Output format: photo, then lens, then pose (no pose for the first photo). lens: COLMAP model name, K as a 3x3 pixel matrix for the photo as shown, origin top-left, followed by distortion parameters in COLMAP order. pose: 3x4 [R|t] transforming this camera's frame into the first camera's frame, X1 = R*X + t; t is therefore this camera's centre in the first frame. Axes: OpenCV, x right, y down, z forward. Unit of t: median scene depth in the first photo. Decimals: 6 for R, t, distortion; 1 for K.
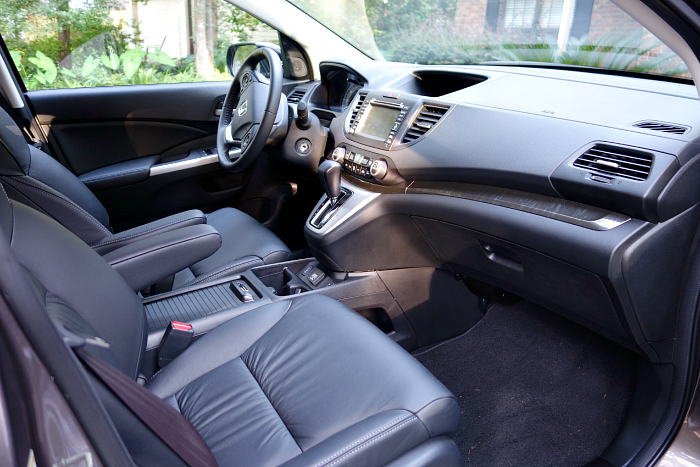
lens RADIAL K [[558.9, 0, 350.5], [0, 558.9, 235.2], [0, 0, 1]] dist [-0.006986, -0.009181]
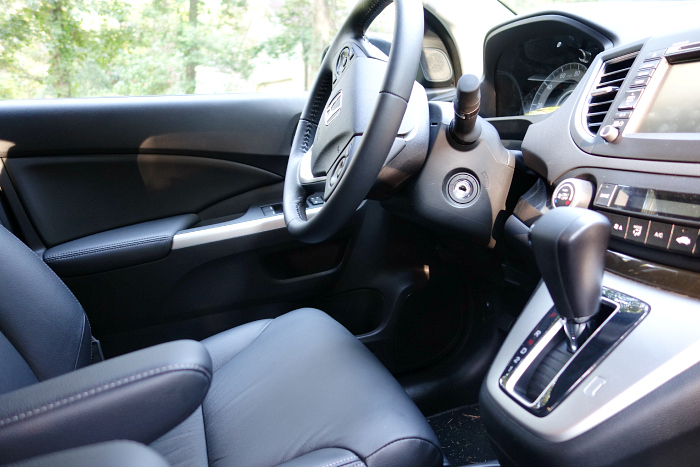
lens RADIAL K [[558.9, 0, 350.3], [0, 558.9, 234.7], [0, 0, 1]] dist [-0.006986, -0.009181]
pose [[0.981306, 0.005061, -0.192390, -0.084856], [-0.031249, 0.990578, -0.133334, -0.057469], [0.189902, 0.136853, 0.972218, 0.544512]]
